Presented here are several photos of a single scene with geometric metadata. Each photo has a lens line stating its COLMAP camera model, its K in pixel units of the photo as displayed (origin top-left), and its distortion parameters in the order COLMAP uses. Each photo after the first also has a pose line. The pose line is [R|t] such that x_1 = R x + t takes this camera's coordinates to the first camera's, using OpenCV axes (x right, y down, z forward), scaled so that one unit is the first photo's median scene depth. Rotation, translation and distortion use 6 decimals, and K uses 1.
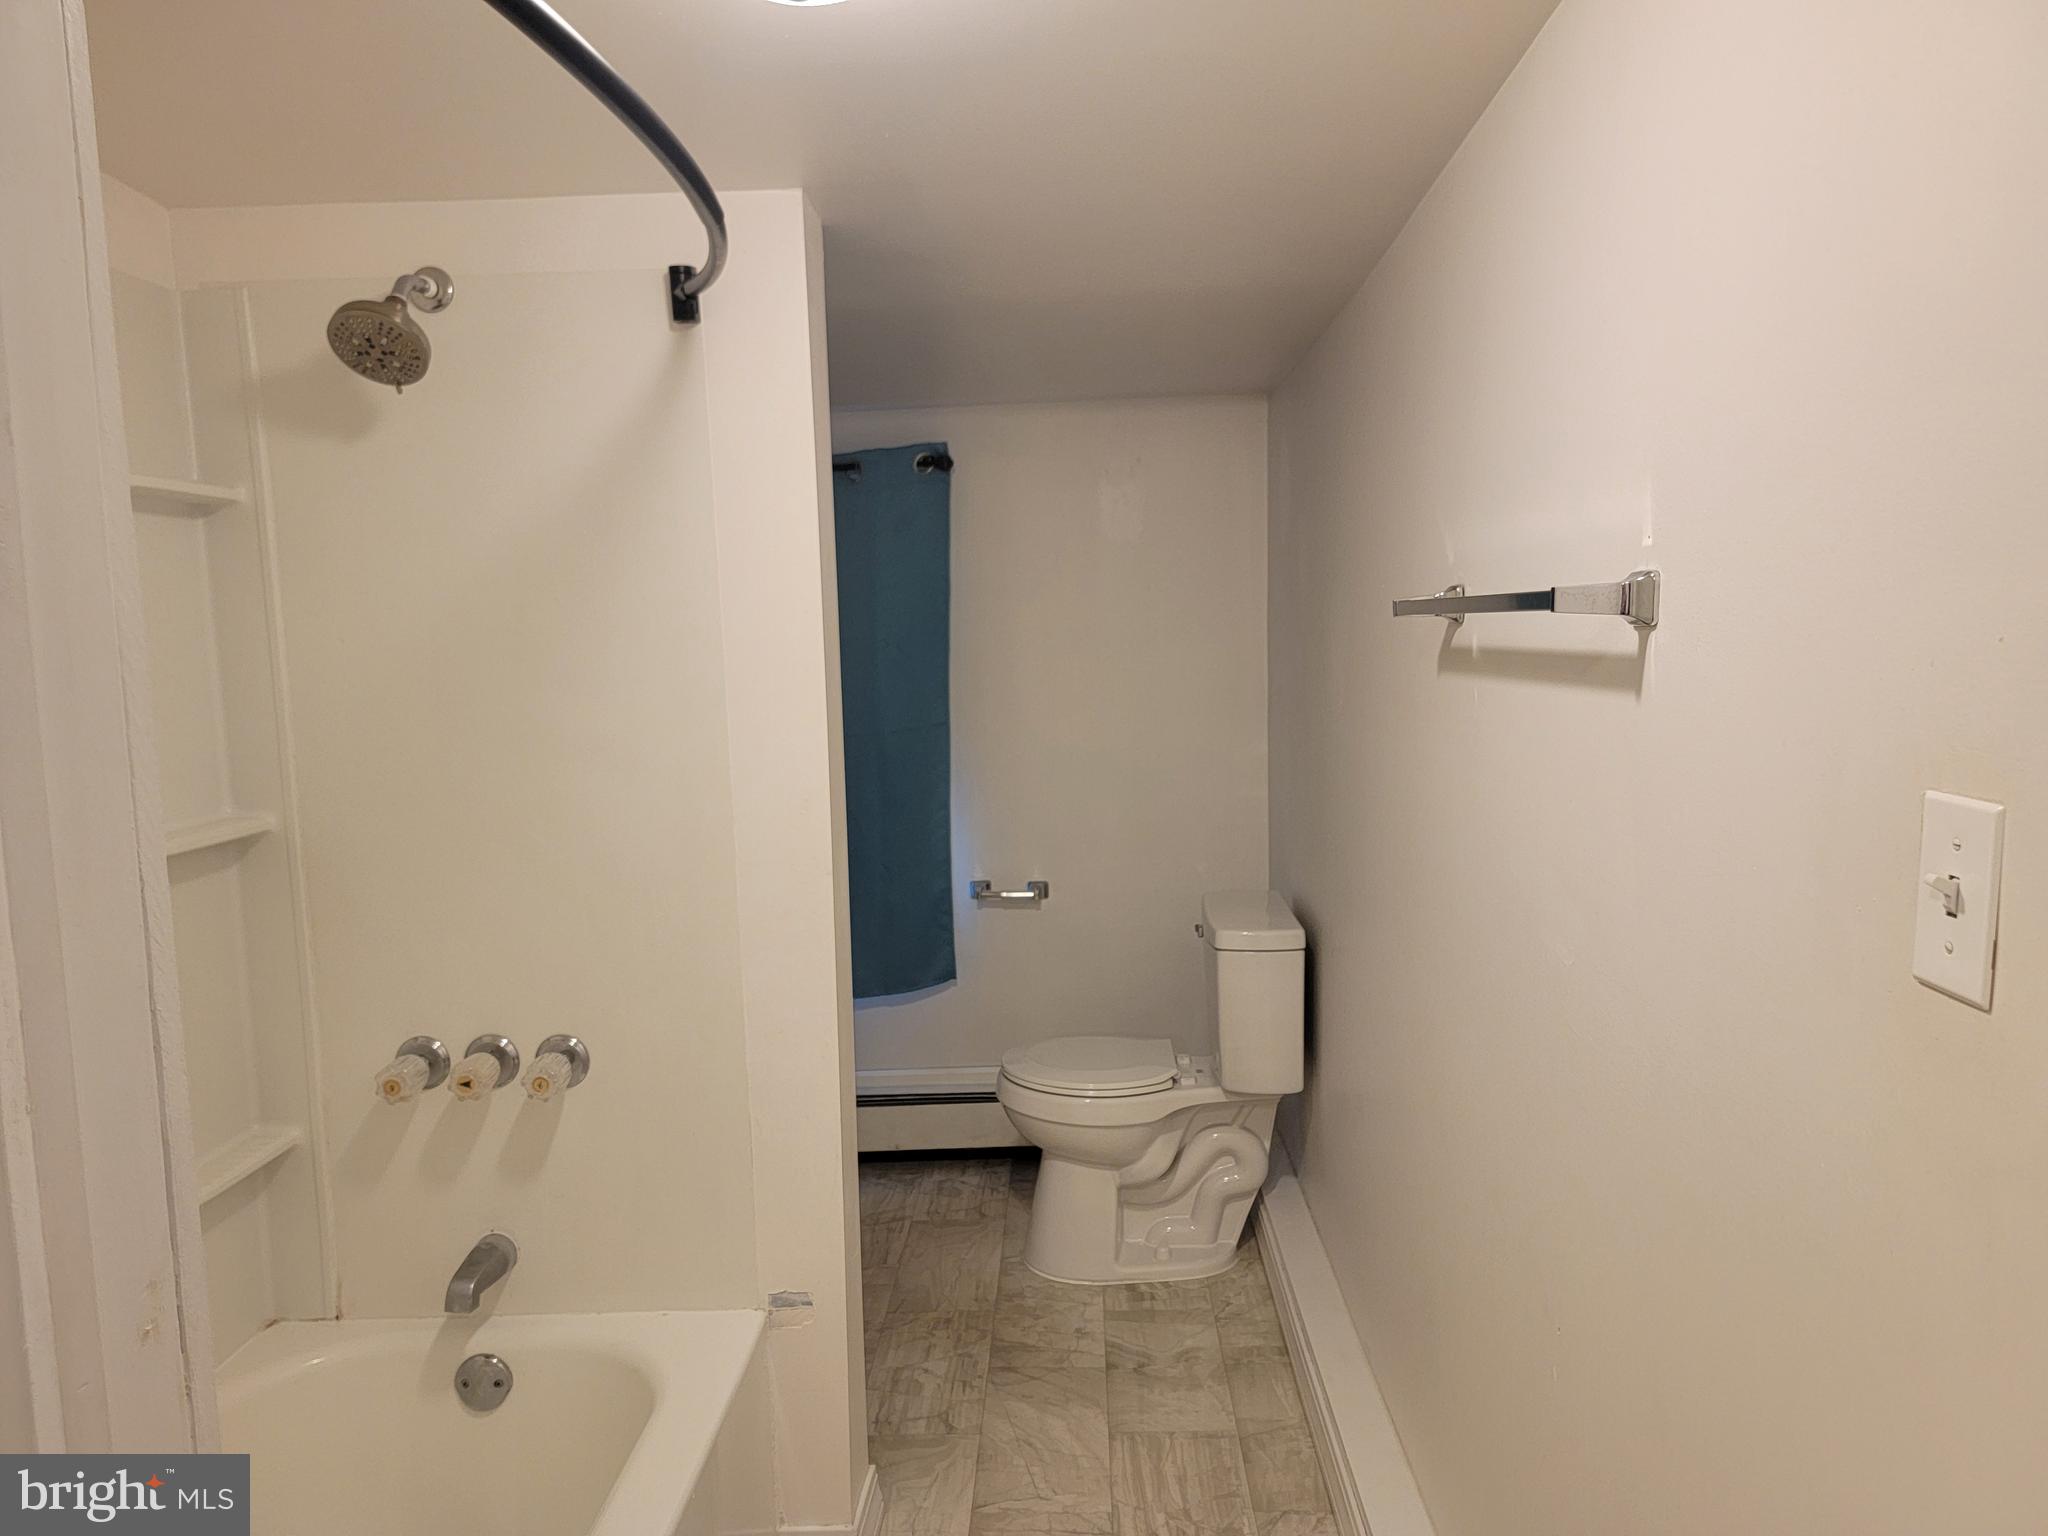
lens RADIAL K [[1410.8, 0, 1031.7], [0, 1410.8, 770.4], [0, 0, 1]] dist [0.084678, -0.070778]
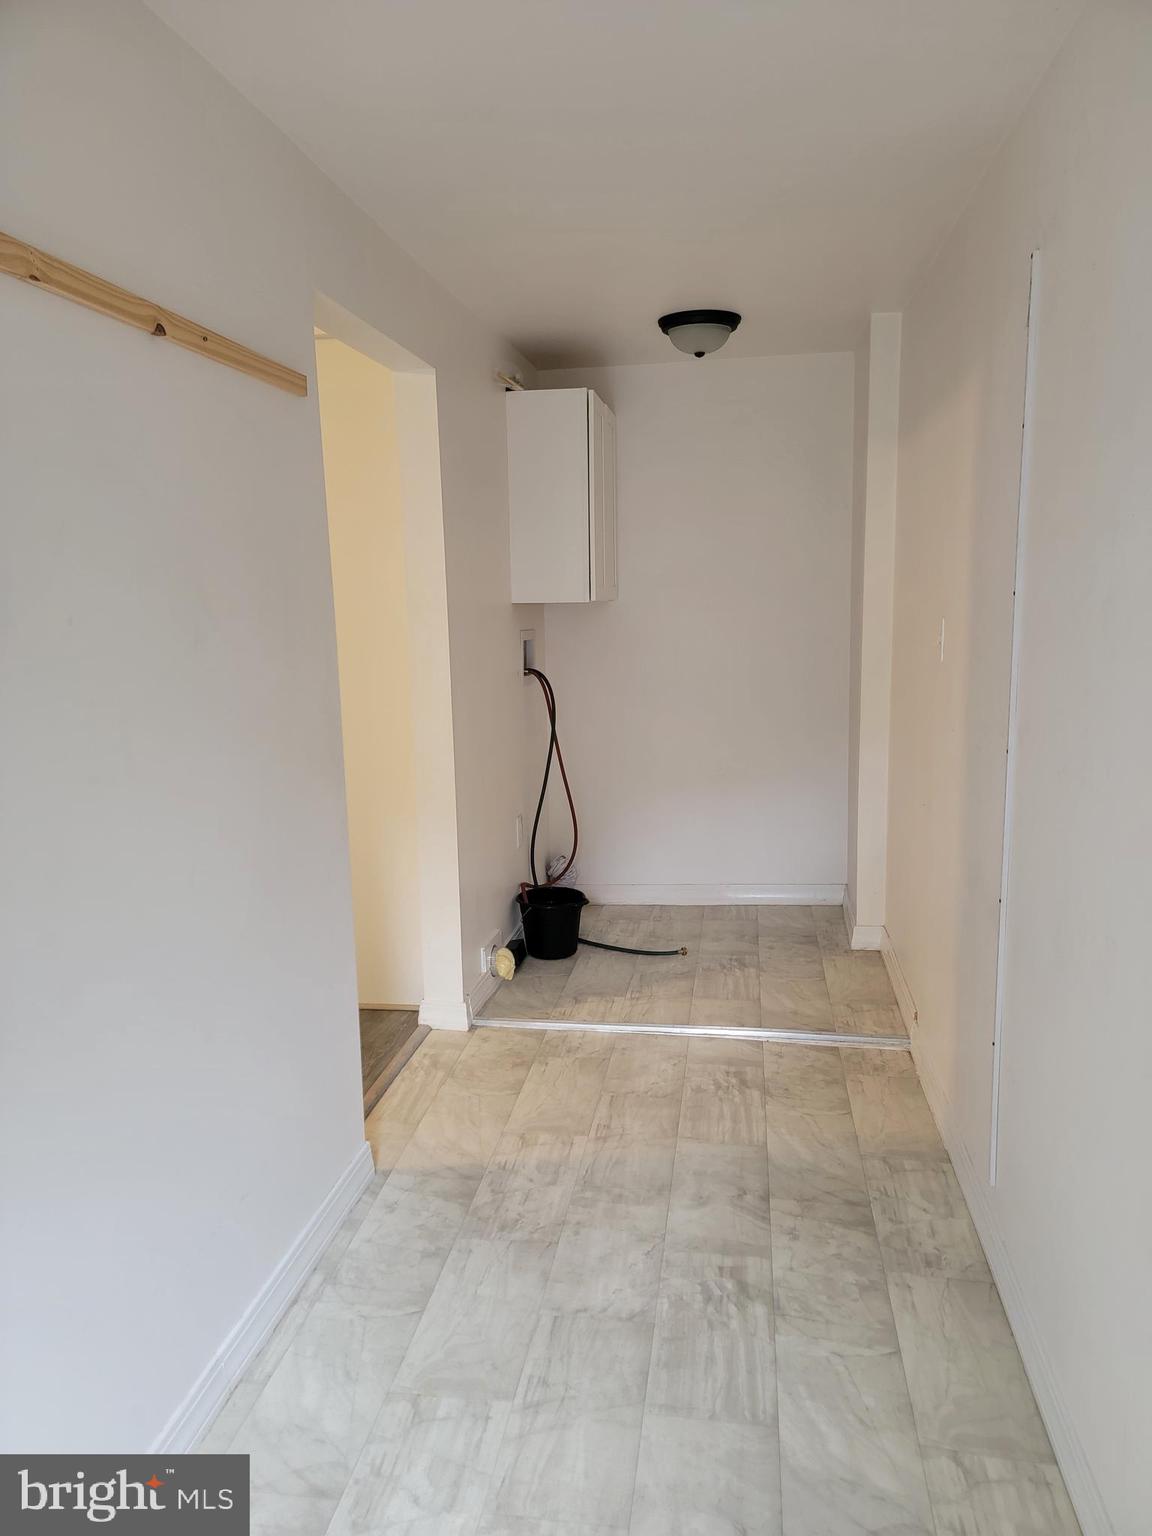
lens RADIAL K [[1058.1, 0, 580.4], [0, 1058.1, 756.6], [0, 0, 1]] dist [0.084678, -0.070778]
pose [[-0.987855, 0.080583, 0.132851, 0.060017], [0.113638, 0.957799, 0.264021, -0.204092], [-0.105969, 0.275911, -0.955324, 1.813225]]
